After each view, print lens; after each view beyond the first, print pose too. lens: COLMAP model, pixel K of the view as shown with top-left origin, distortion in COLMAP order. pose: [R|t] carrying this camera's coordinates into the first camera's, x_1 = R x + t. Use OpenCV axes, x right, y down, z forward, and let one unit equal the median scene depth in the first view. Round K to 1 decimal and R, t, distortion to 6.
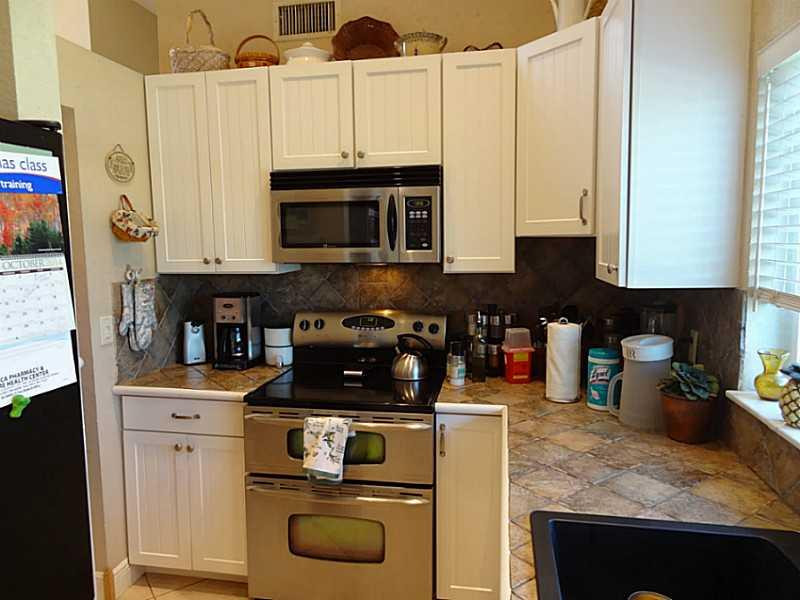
lens RADIAL K [[561.6, 0, 400.0], [0, 561.6, 301.1], [0, 0, 1]] dist [-0.000060, -0.007227]
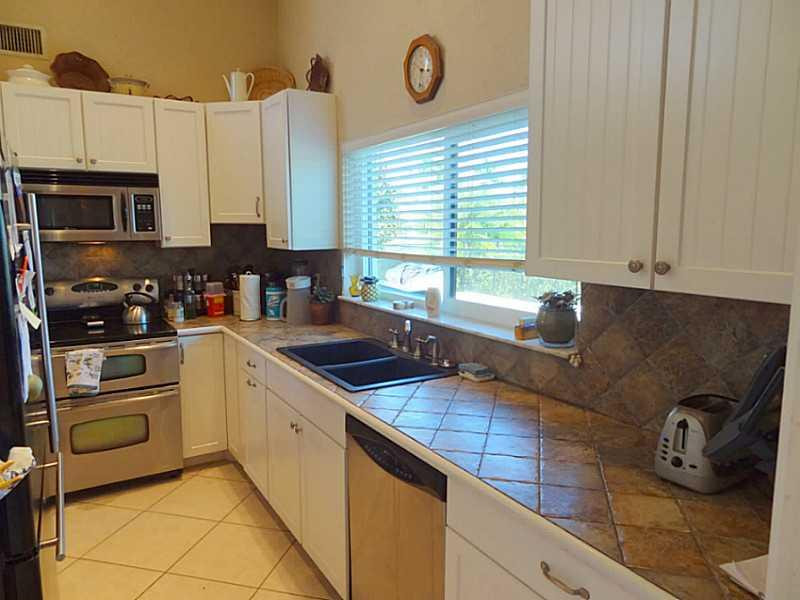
lens RADIAL K [[561.6, 0, 400.2], [0, 561.6, 301.0], [0, 0, 1]] dist [-0.000060, -0.007227]
pose [[0.745691, -0.077257, 0.661797, -0.451660], [0.063027, 0.996980, 0.045369, 0.063930], [-0.663304, 0.007879, 0.748309, -0.522293]]
